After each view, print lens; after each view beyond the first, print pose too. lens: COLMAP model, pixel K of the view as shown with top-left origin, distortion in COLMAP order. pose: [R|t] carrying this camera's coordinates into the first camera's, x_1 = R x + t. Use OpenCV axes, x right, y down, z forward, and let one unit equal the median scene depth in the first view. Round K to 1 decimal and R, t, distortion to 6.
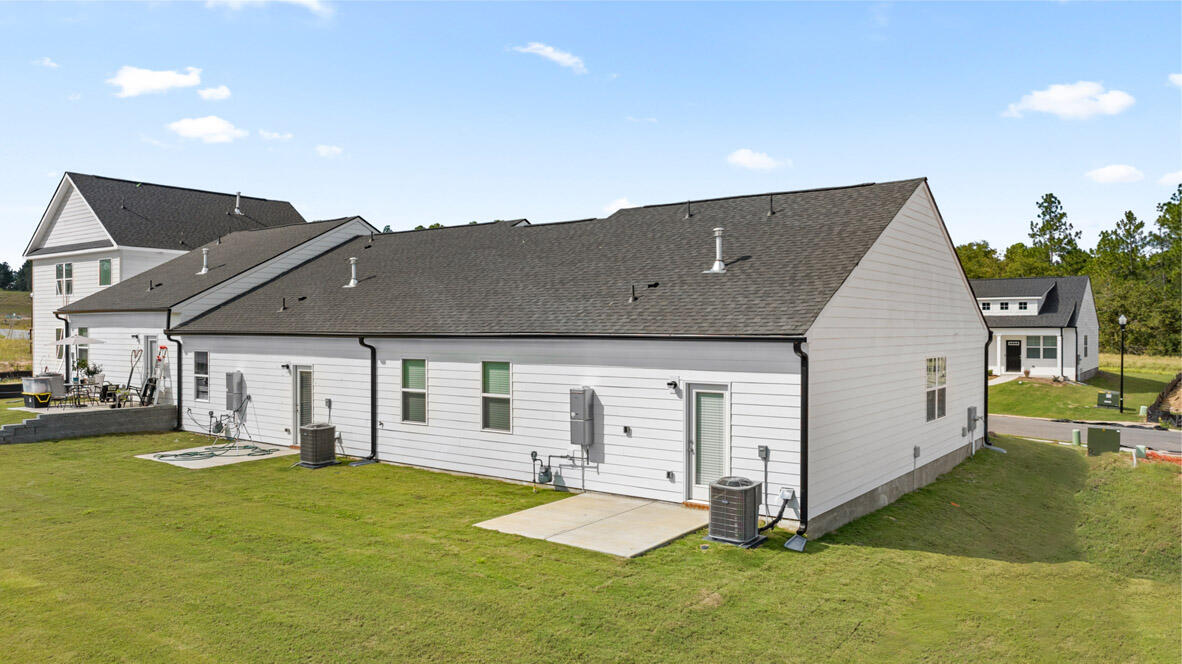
lens RADIAL K [[878.8, 0, 580.0], [0, 878.8, 335.3], [0, 0, 1]] dist [-0.025662, -0.000200]
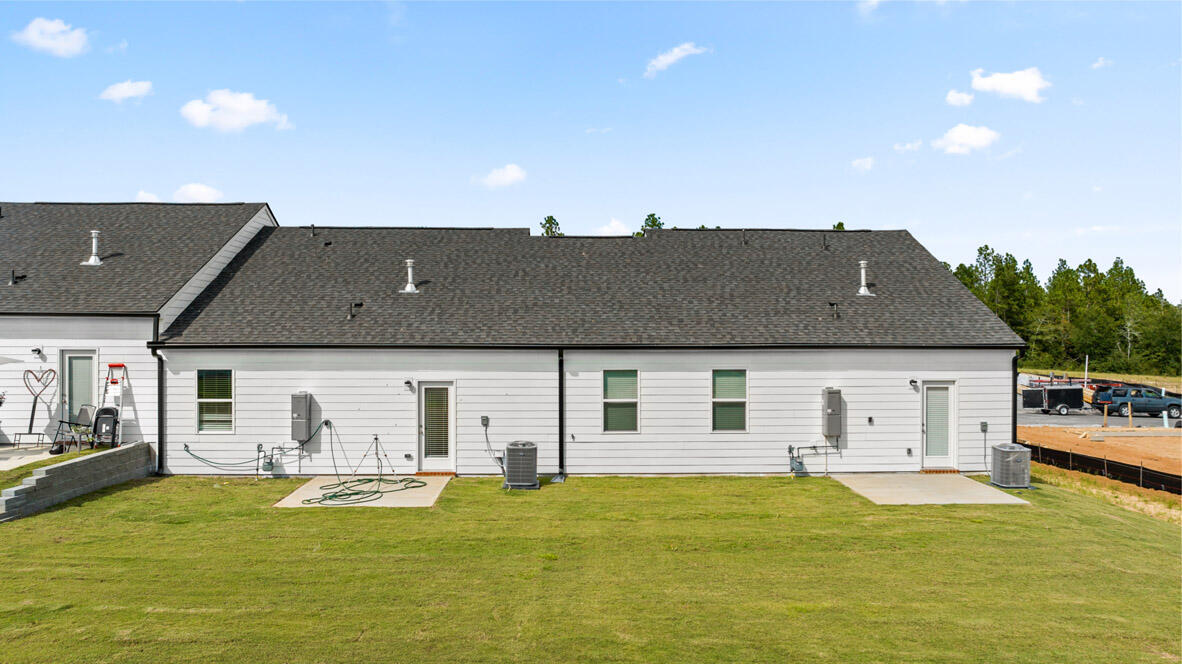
lens RADIAL K [[827.9, 0, 584.0], [0, 827.9, 332.4], [0, 0, 1]] dist [-0.029326, 0.020264]
pose [[0.763866, -0.008041, 0.645325, -0.831783], [0.004223, 0.999963, 0.007462, -0.023588], [-0.645361, -0.002975, 0.763872, 0.289278]]
